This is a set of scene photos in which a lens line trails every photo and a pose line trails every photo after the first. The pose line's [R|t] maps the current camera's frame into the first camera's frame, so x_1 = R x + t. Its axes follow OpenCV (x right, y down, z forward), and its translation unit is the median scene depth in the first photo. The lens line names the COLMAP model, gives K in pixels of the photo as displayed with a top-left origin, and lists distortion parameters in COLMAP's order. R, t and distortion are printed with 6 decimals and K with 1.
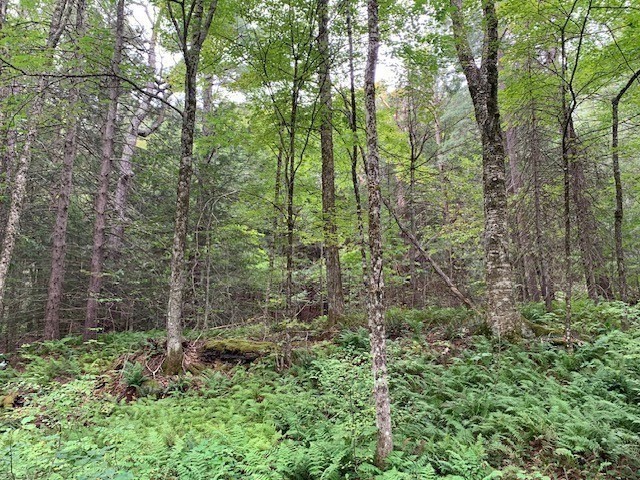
lens RADIAL K [[481.3, 0, 320.2], [0, 481.3, 239.4], [0, 0, 1]] dist [0.003564, 0.002897]
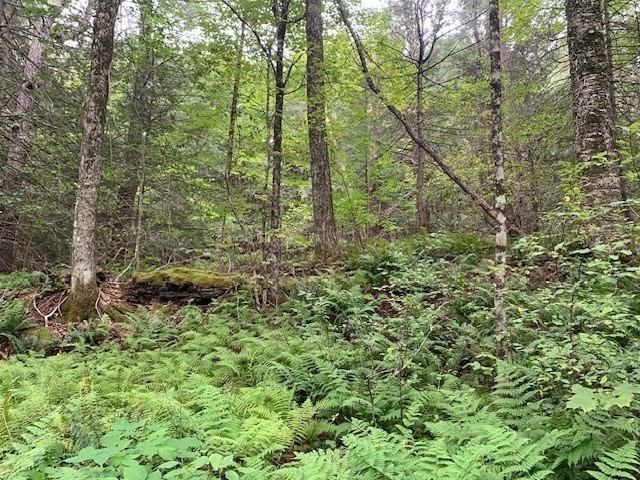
lens RADIAL K [[481.3, 0, 320.0], [0, 481.3, 240.7], [0, 0, 1]] dist [0.003564, 0.002897]
pose [[0.991269, 0.030240, 0.128342, -0.086937], [-0.033966, 0.999060, 0.026947, 0.158478], [-0.127406, -0.031071, 0.991364, 0.371414]]
